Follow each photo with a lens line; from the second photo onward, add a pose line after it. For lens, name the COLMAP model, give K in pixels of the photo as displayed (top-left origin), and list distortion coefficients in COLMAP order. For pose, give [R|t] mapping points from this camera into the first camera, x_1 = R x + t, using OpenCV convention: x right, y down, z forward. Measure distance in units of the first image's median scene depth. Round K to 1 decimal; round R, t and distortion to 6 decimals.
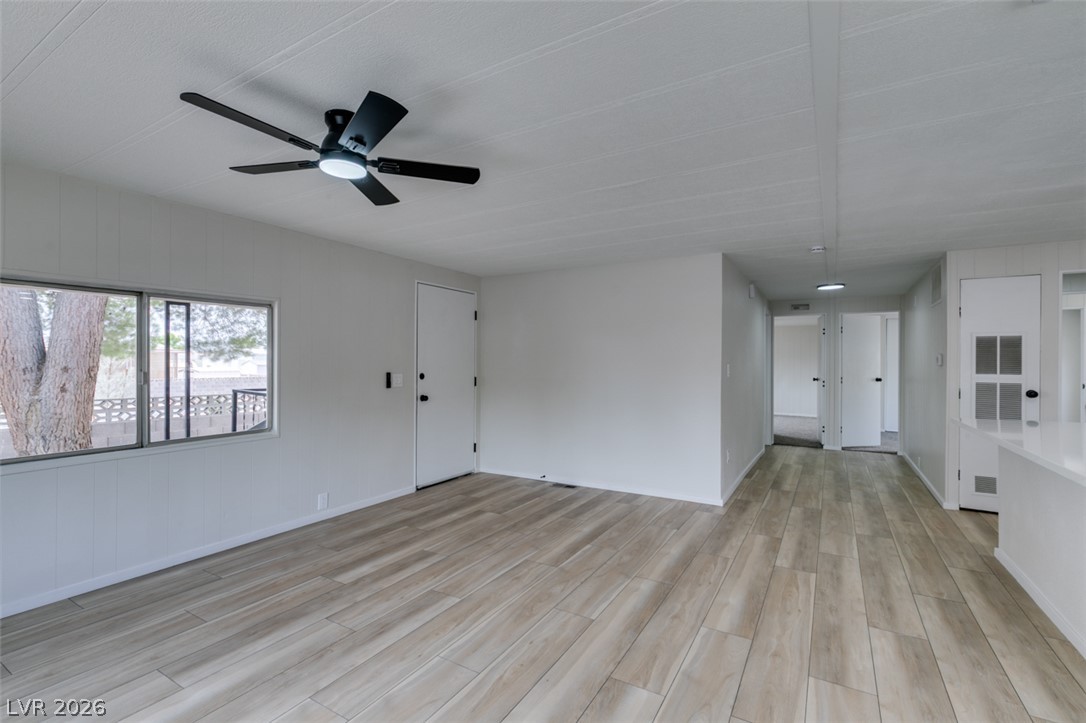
lens RADIAL K [[487.1, 0, 539.2], [0, 487.1, 359.9], [0, 0, 1]] dist [0.001514, -0.000352]
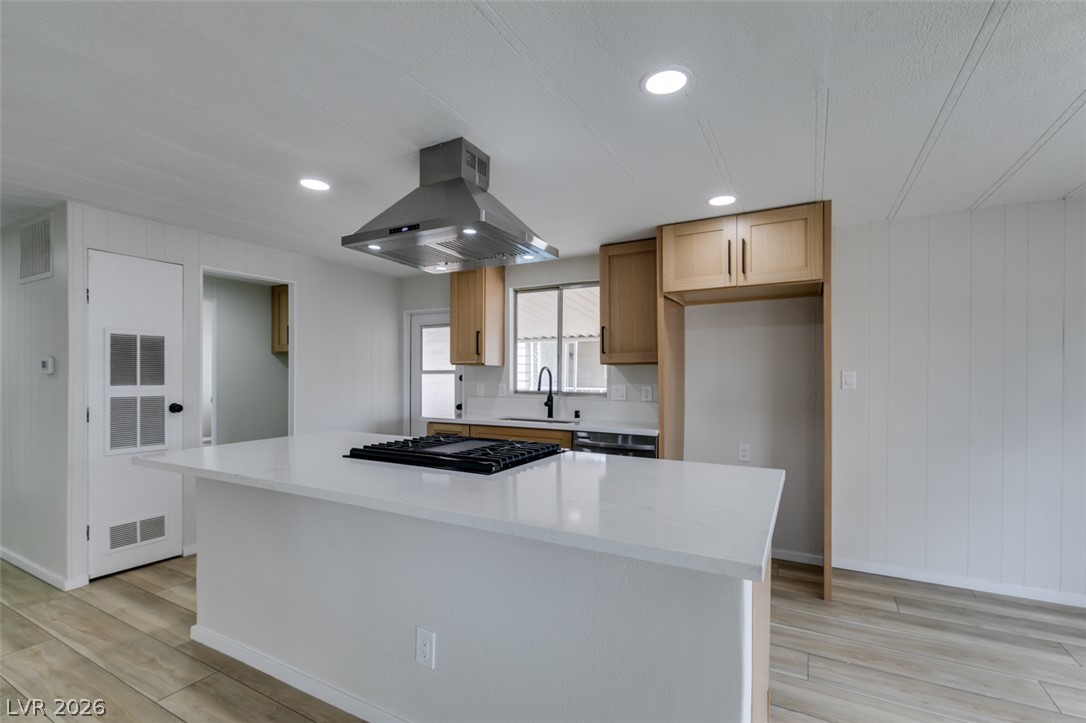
lens RADIAL K [[492.0, 0, 544.3], [0, 492.0, 378.4], [0, 0, 1]] dist [-0.000556, -0.000184]
pose [[-0.038767, -0.013594, 0.999156, 0.196520], [-0.009502, 0.999867, 0.013235, 0.003996], [-0.999203, -0.008981, -0.038891, 0.516415]]
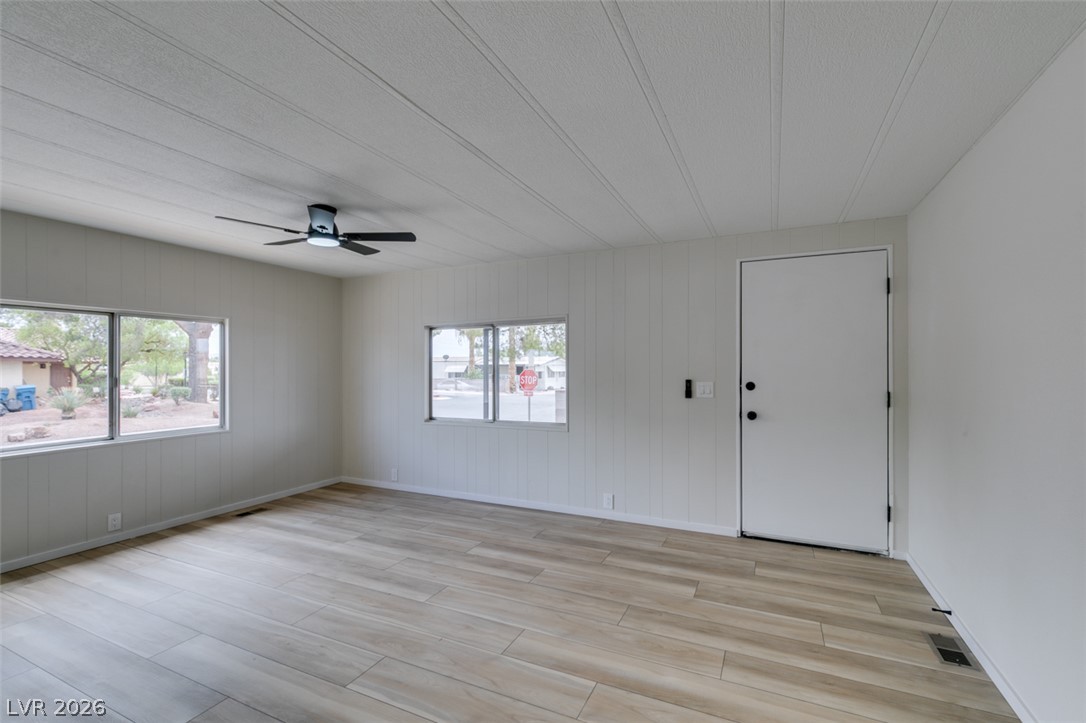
lens RADIAL K [[484.1, 0, 543.3], [0, 484.1, 364.6], [0, 0, 1]] dist [0.000589, 0.000313]
pose [[0.096442, -0.008376, -0.995303, 0.710762], [0.011076, 0.999912, -0.007342, 0.003808], [0.995277, -0.010316, 0.096527, 0.936933]]
